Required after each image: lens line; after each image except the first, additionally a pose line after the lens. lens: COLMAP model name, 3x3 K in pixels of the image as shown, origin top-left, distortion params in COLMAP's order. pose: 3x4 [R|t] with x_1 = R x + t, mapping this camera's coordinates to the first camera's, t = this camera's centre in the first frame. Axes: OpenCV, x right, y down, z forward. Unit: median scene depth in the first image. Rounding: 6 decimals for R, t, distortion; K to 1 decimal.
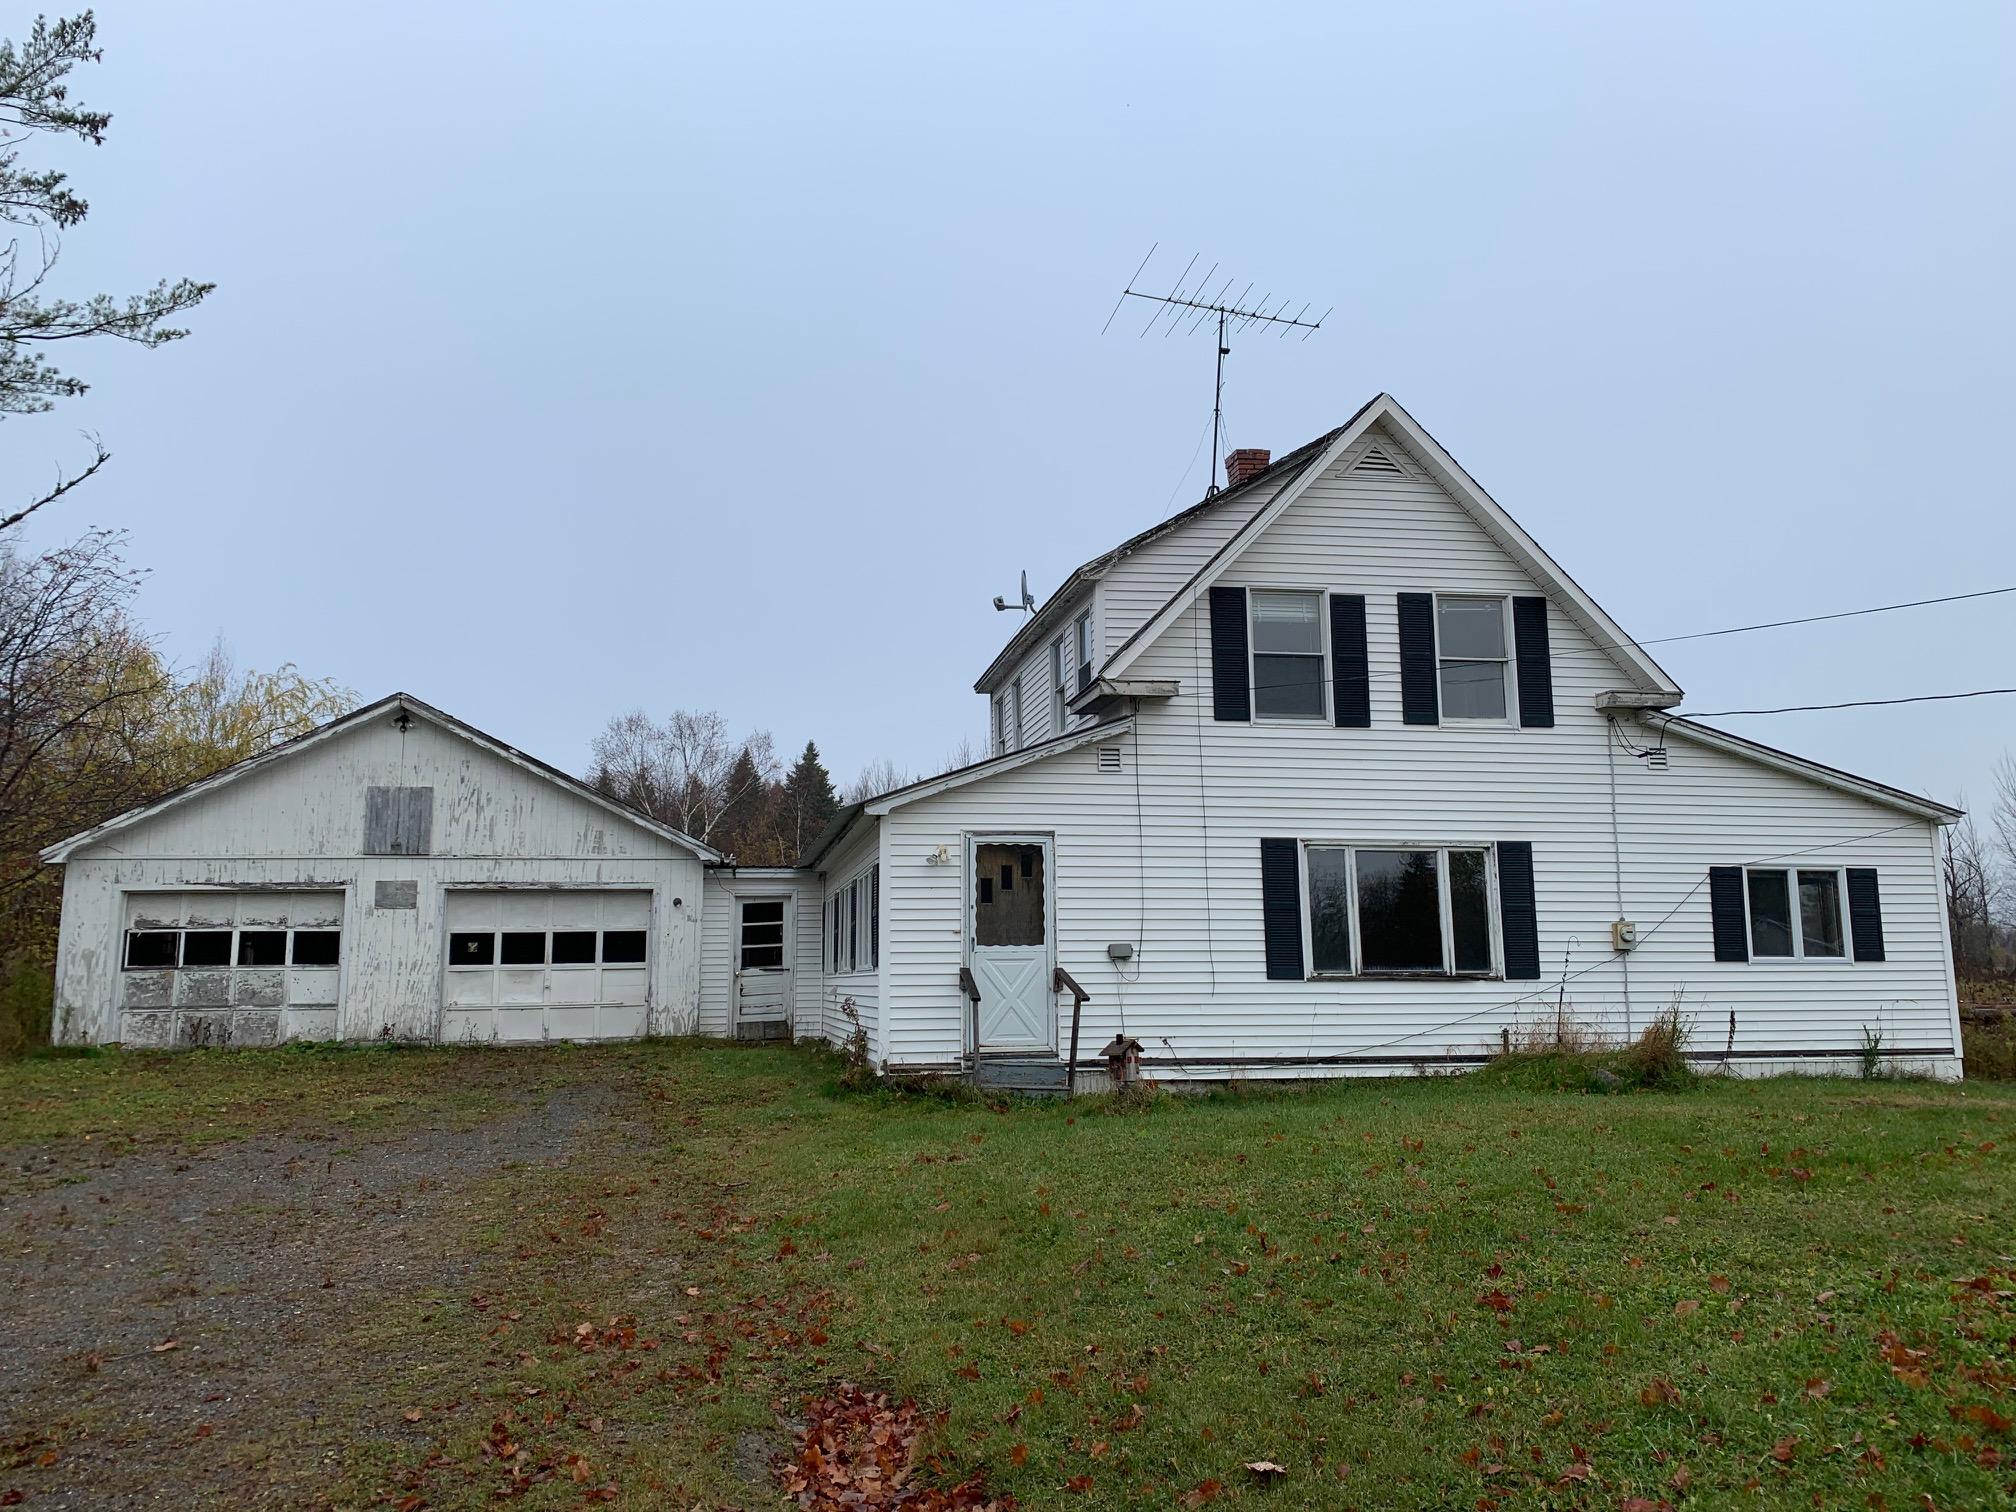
lens RADIAL K [[1536.4, 0, 1008.0], [0, 1536.4, 756.0], [0, 0, 1]] dist [0.099547, -0.222995]
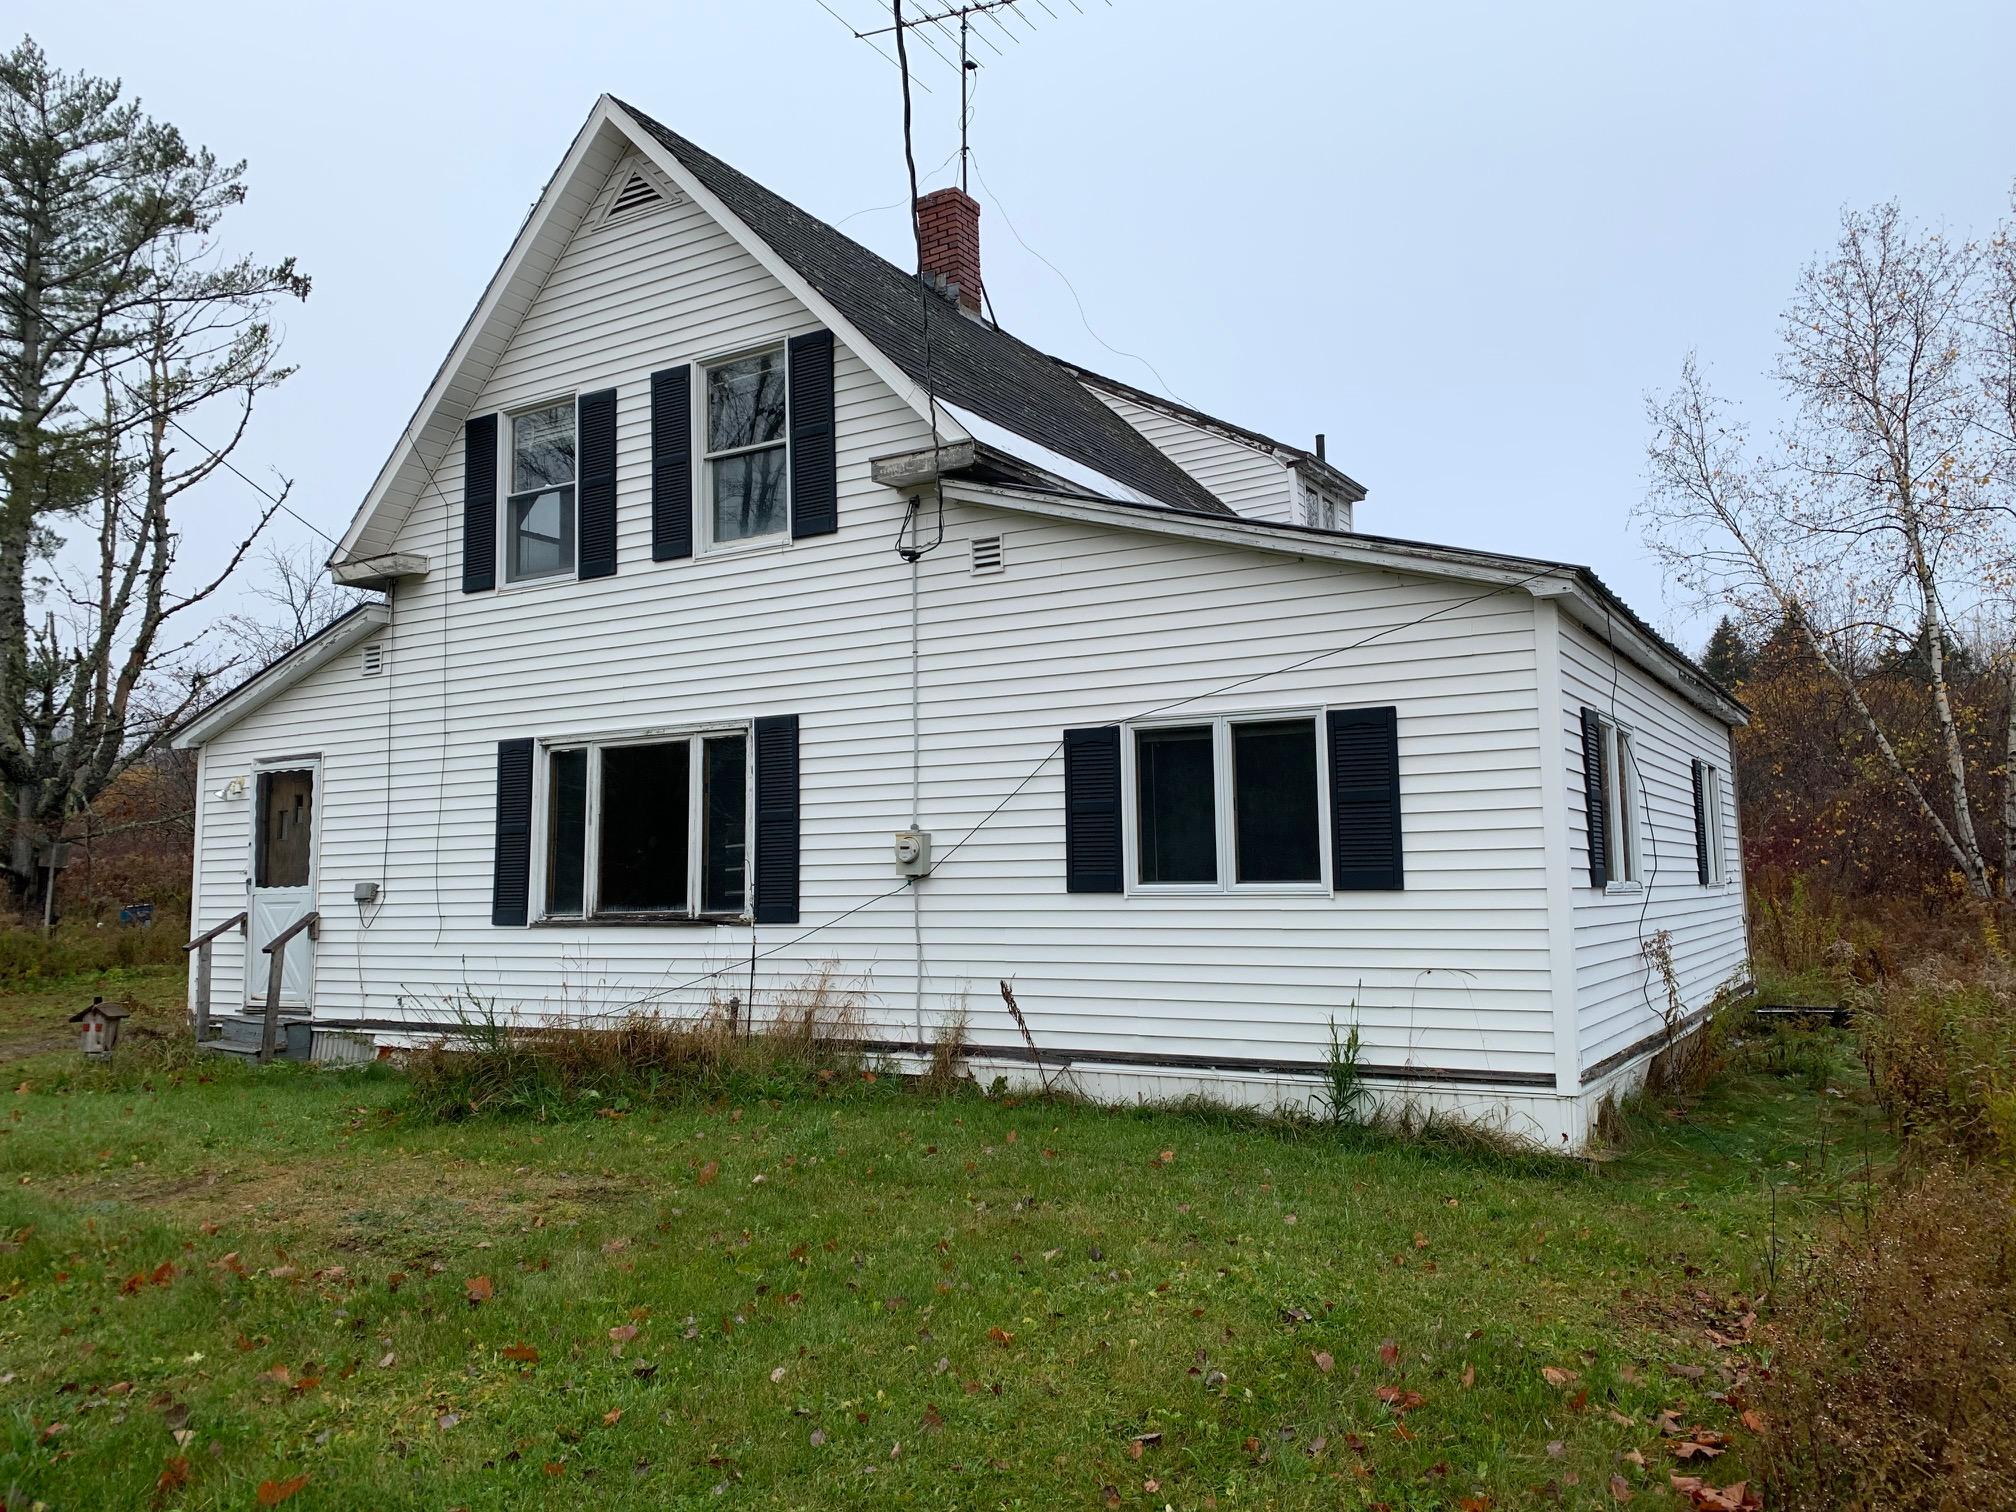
lens RADIAL K [[1536.4, 0, 1008.0], [0, 1536.4, 756.0], [0, 0, 1]] dist [0.099547, -0.222995]
pose [[0.751202, -0.063096, -0.657050, 0.827511], [0.106446, 0.993972, 0.026249, 0.064960], [0.651433, -0.089659, 0.753390, 0.565325]]
